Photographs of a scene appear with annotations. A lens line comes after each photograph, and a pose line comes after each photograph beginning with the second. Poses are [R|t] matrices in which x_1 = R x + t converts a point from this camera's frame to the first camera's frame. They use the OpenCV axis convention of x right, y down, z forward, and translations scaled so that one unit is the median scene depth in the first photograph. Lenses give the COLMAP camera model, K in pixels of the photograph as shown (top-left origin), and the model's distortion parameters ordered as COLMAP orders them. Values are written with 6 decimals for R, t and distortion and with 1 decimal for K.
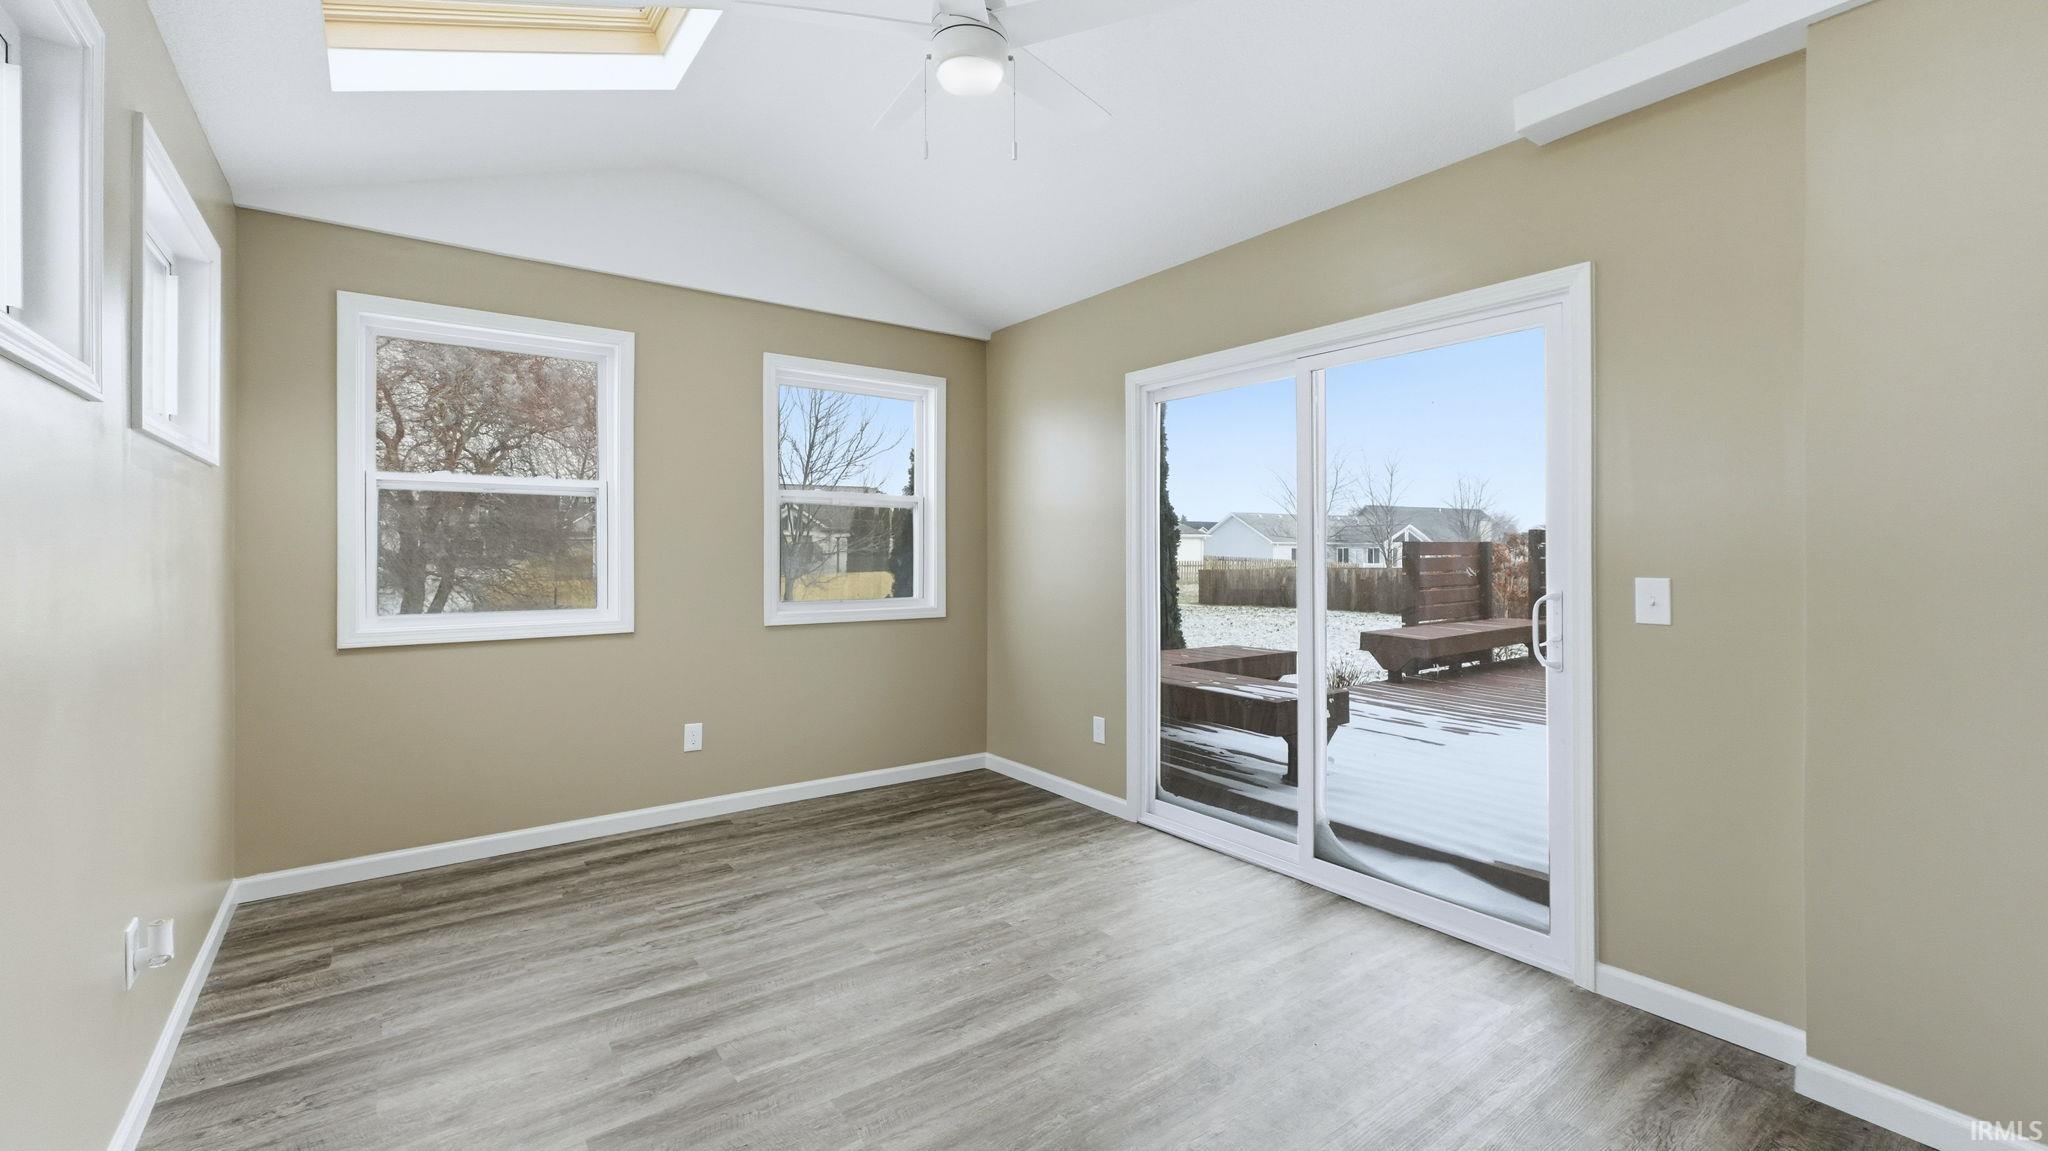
lens RADIAL K [[848.0, 0, 1026.0], [0, 848.0, 561.6], [0, 0, 1]] dist [-0.006965, 0.001173]
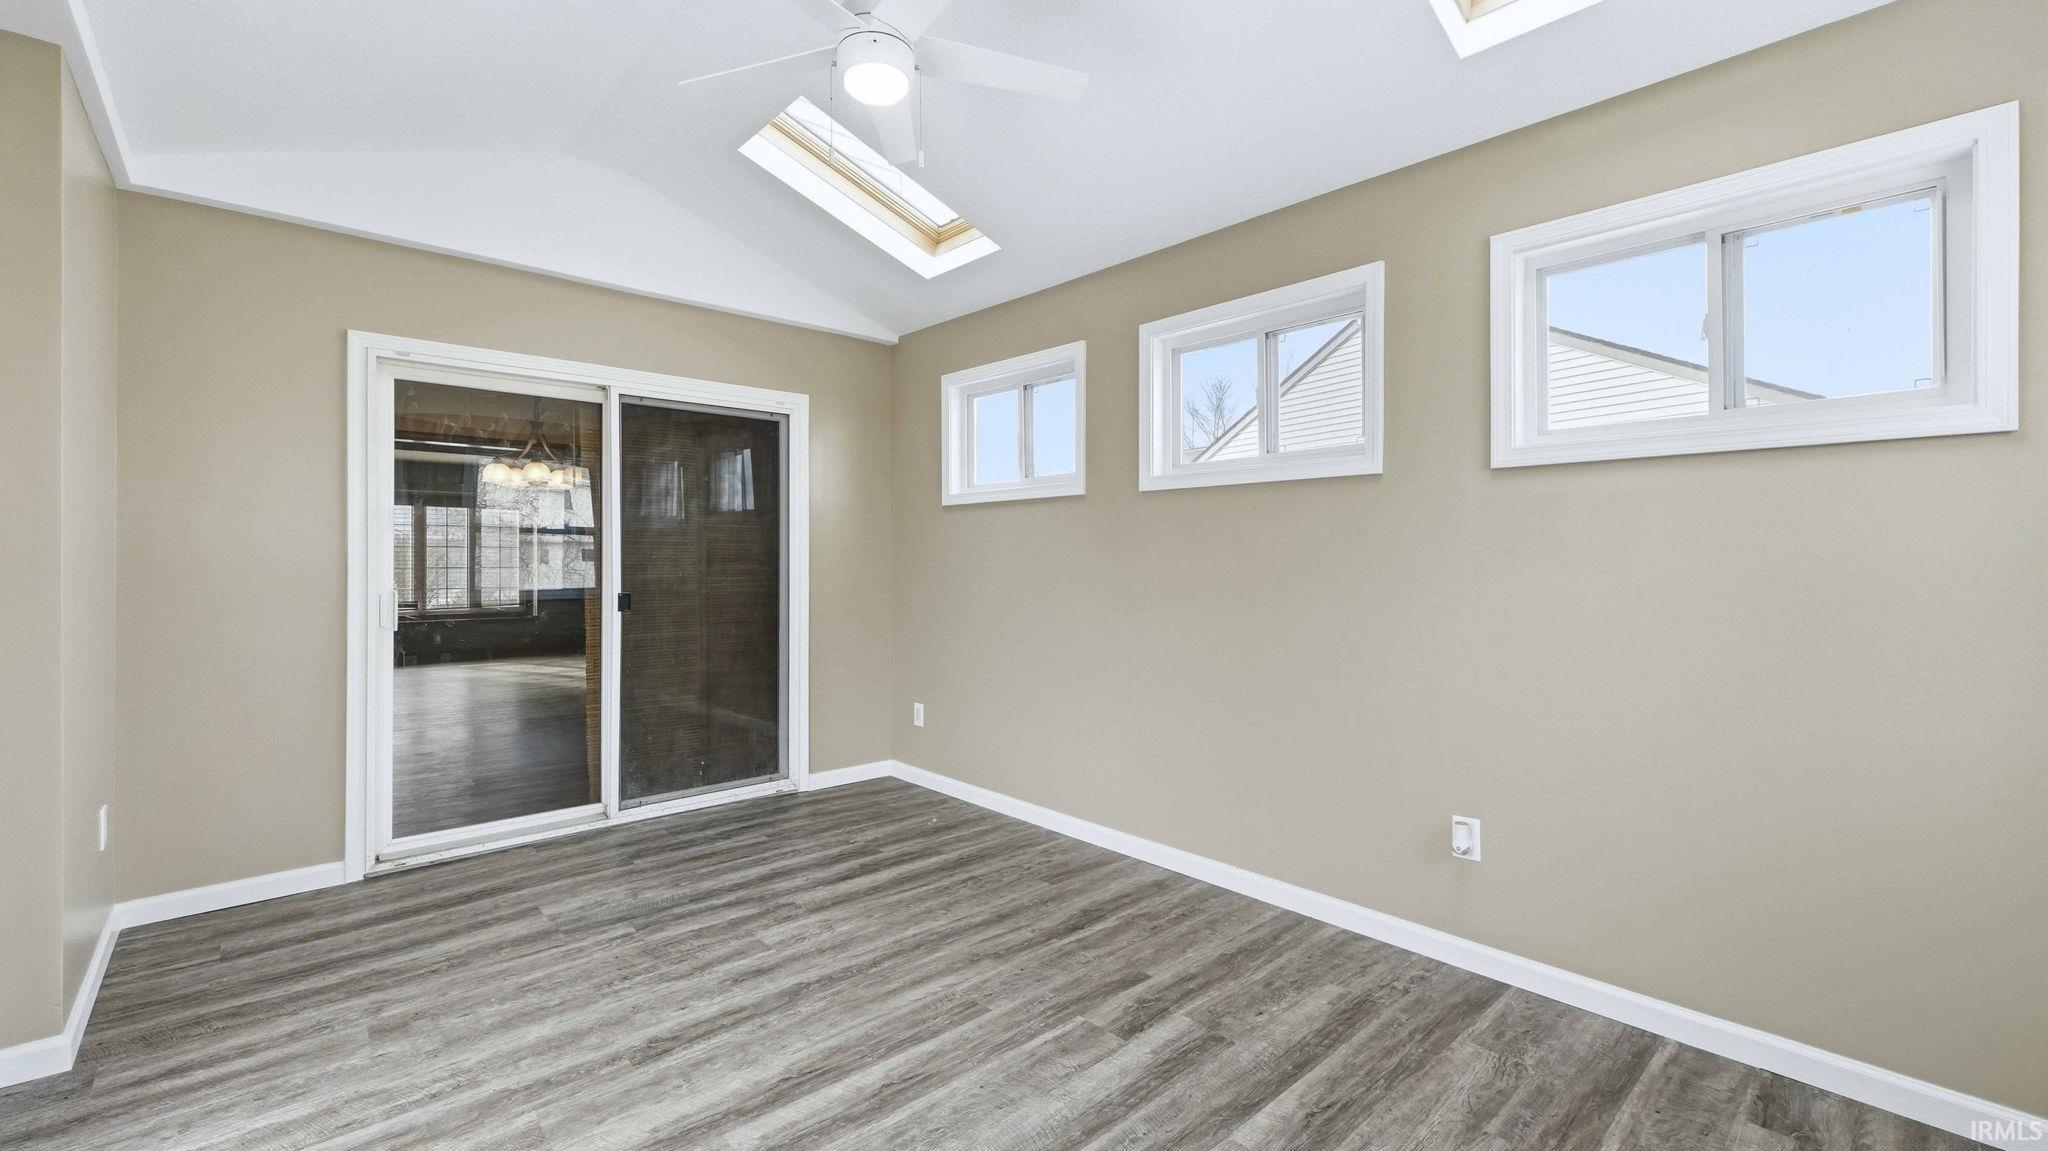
lens RADIAL K [[848.0, 0, 1024.0], [0, 848.0, 566.3], [0, 0, 1]] dist [-0.006965, 0.001173]
pose [[-0.995739, -0.006920, -0.091956, -0.145098], [-0.007940, 0.999911, 0.010723, -0.011379], [0.091874, 0.011407, -0.995705, 2.006191]]
